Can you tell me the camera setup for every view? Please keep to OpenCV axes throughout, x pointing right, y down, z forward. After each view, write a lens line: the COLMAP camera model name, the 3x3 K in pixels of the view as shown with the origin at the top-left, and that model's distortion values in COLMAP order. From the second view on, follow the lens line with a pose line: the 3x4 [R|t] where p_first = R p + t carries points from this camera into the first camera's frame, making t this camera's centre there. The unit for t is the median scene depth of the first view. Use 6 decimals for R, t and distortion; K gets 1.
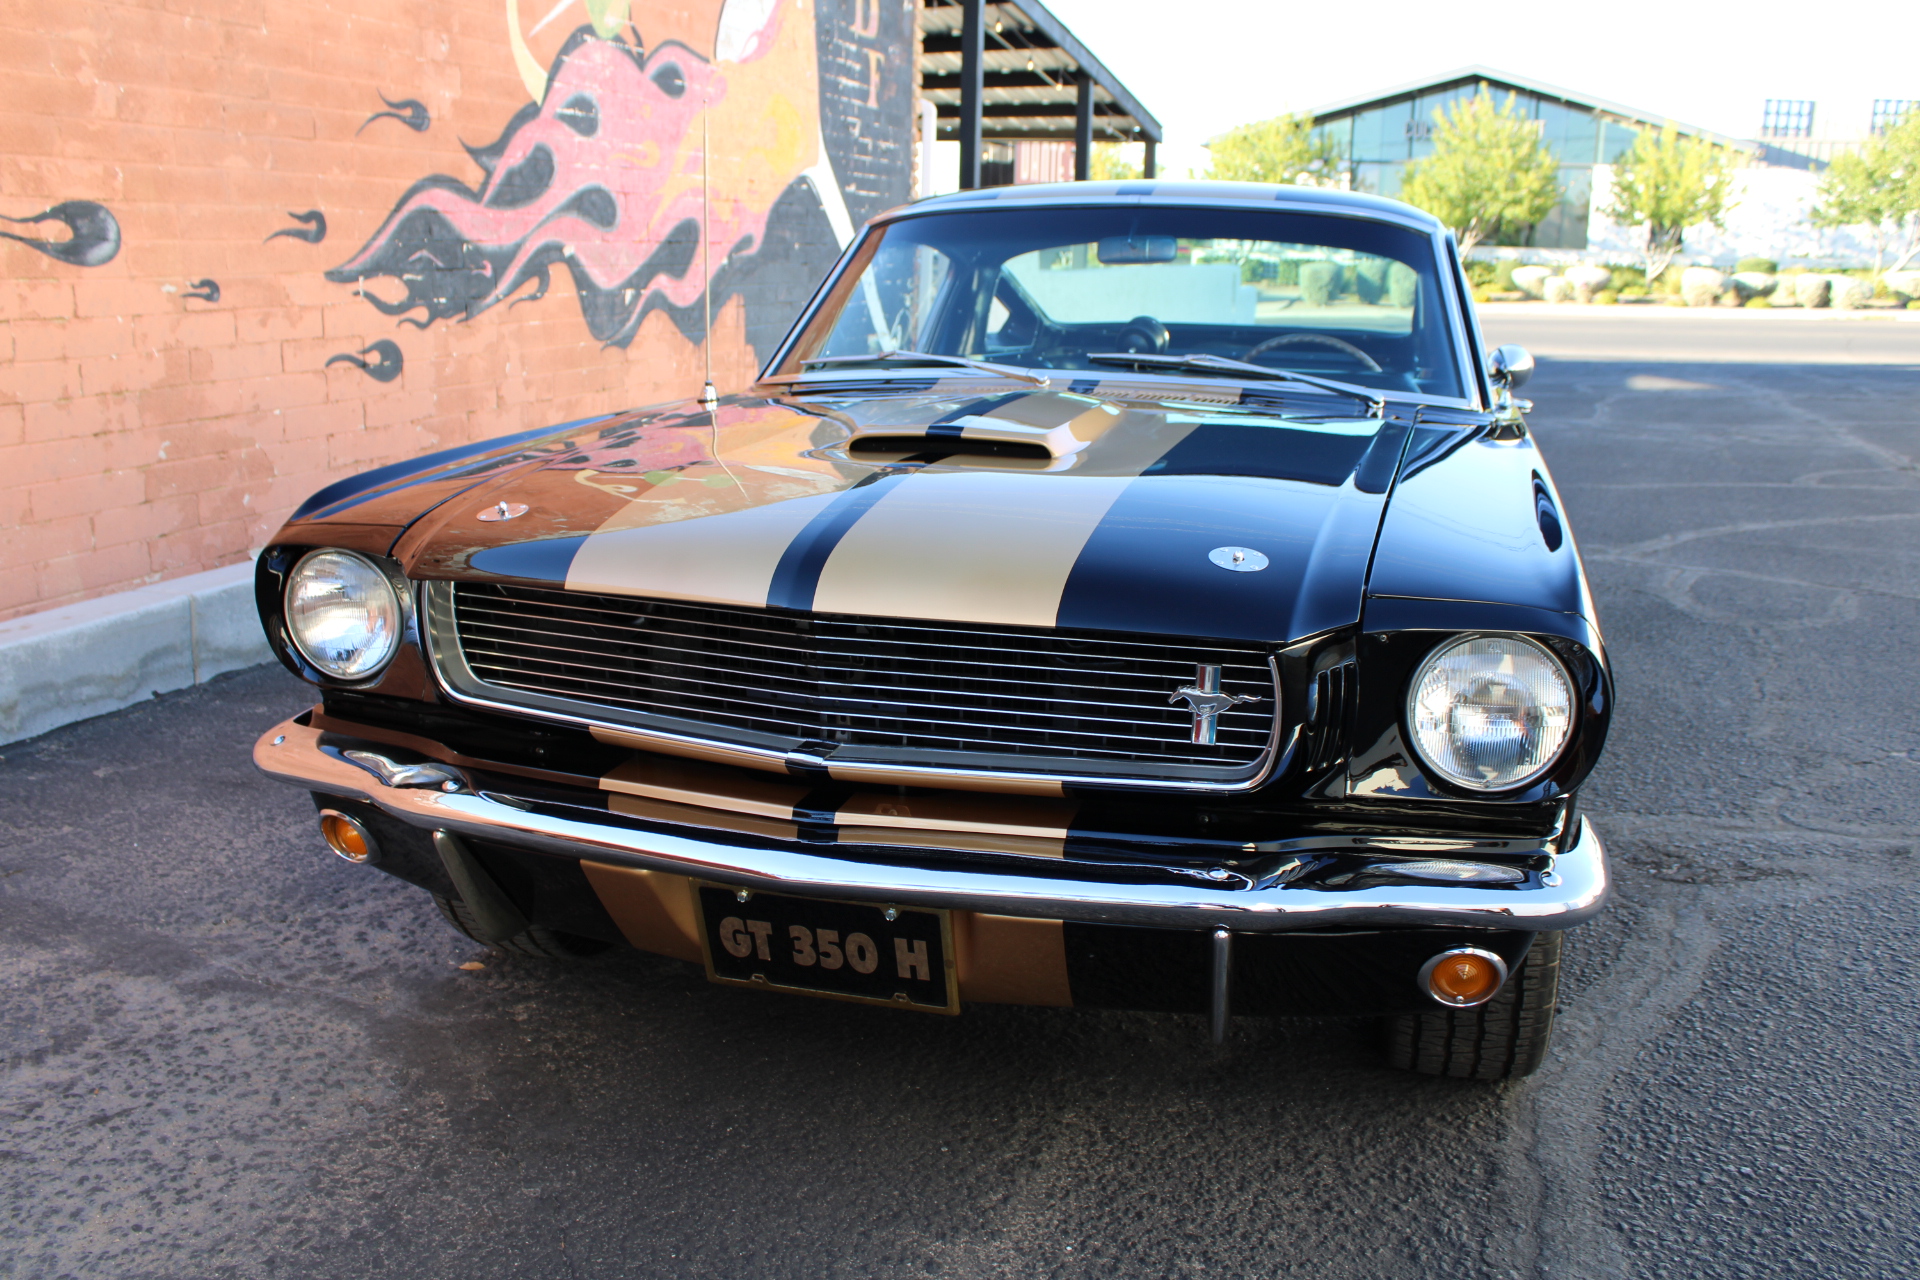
lens RADIAL K [[1597.3, 0, 914.7], [0, 1597.3, 612.2], [0, 0, 1]] dist [-0.142652, 0.119027]
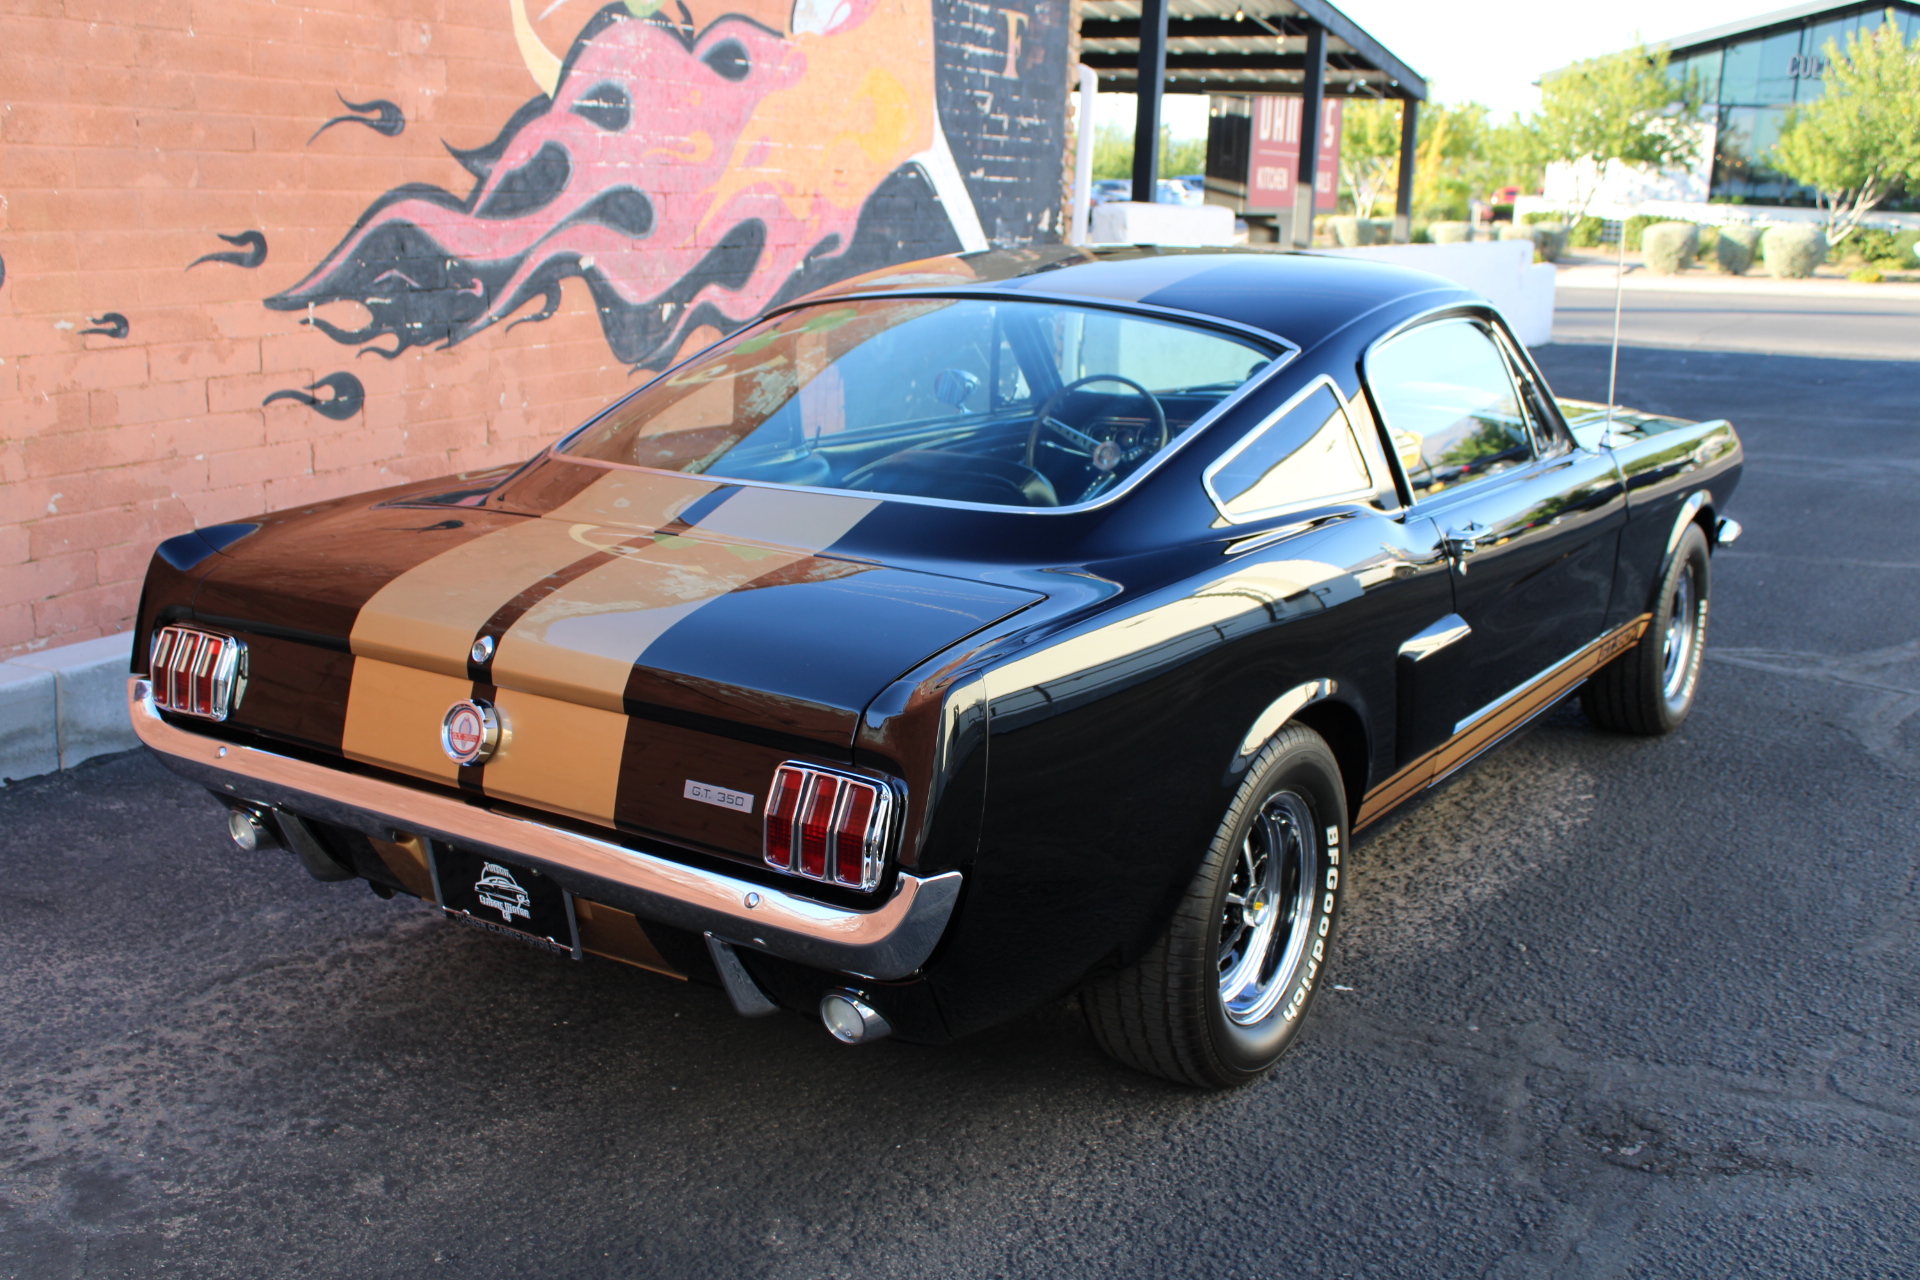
lens RADIAL K [[1855.1, 0, 922.9], [0, 1855.1, 614.6], [0, 0, 1]] dist [-0.063913, 0.000000]
pose [[0.990039, 0.045076, -0.133383, 0.154680], [-0.045479, 0.998965, 0.000025, -0.059548], [0.133246, 0.006042, 0.991065, 0.011997]]
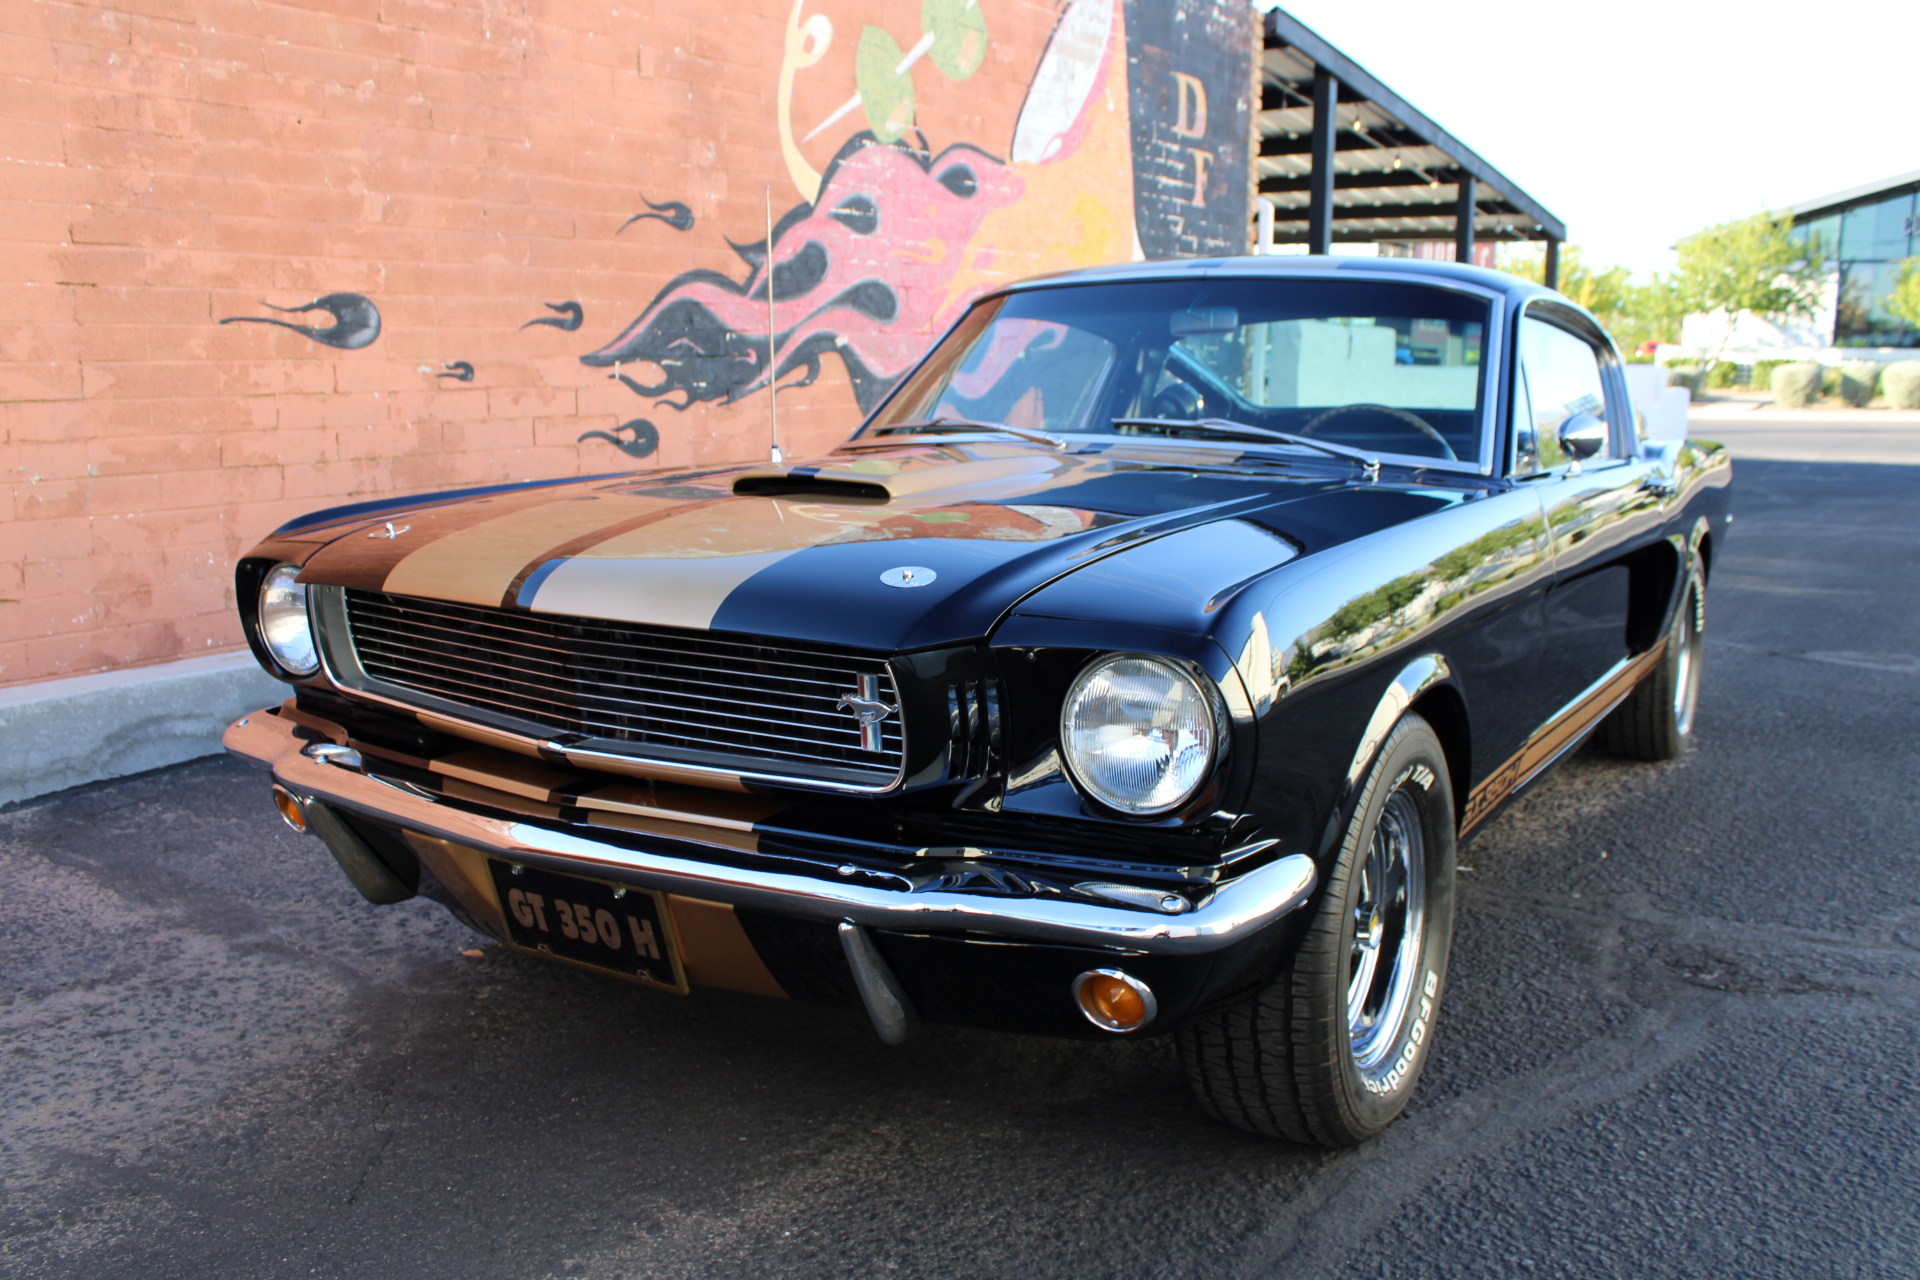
lens RADIAL K [[1597.3, 0, 948.7], [0, 1597.3, 626.5], [0, 0, 1]] dist [-0.142652, 0.119027]
pose [[0.966748, 0.034332, -0.253417, 0.179042], [-0.048822, 0.997499, -0.051110, 0.018811], [0.251029, 0.061783, 0.966006, -0.005922]]
